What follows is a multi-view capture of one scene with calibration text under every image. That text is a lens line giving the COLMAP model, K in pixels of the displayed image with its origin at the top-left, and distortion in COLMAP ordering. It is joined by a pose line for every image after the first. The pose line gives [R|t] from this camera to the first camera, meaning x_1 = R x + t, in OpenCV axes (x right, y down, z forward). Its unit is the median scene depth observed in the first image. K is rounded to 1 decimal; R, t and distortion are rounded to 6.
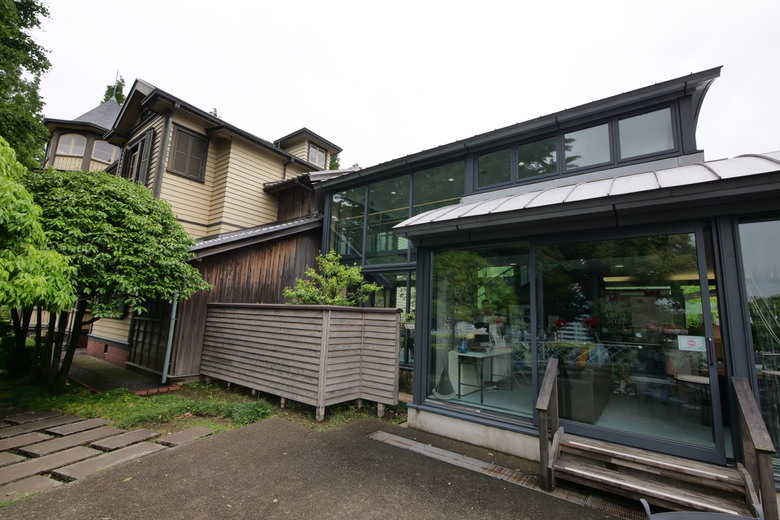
lens RADIAL K [[332.0, 0, 387.0], [0, 332.0, 261.5], [0, 0, 1]] dist [-0.001899, 0.000557]
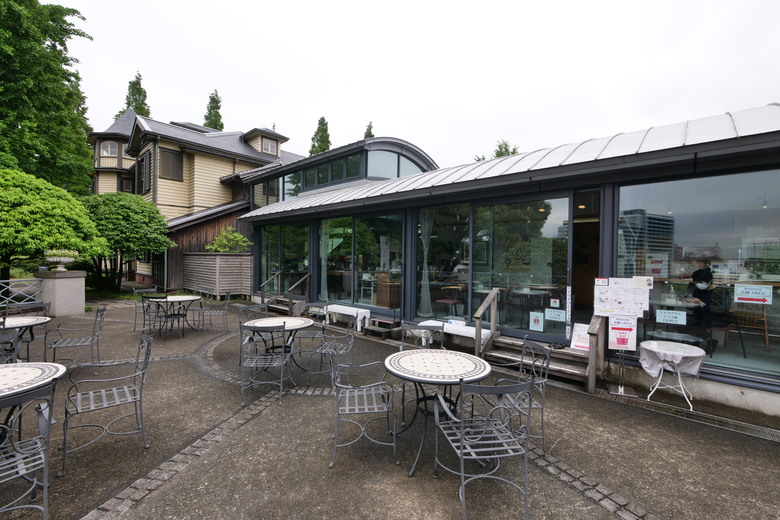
lens RADIAL K [[332.0, 0, 394.4], [0, 332.0, 259.1], [0, 0, 1]] dist [-0.001899, 0.000557]
pose [[0.994162, -0.024889, -0.104984, 1.039825], [0.041518, 0.986354, 0.159315, -0.113450], [0.099586, -0.162743, 0.981630, -0.918833]]
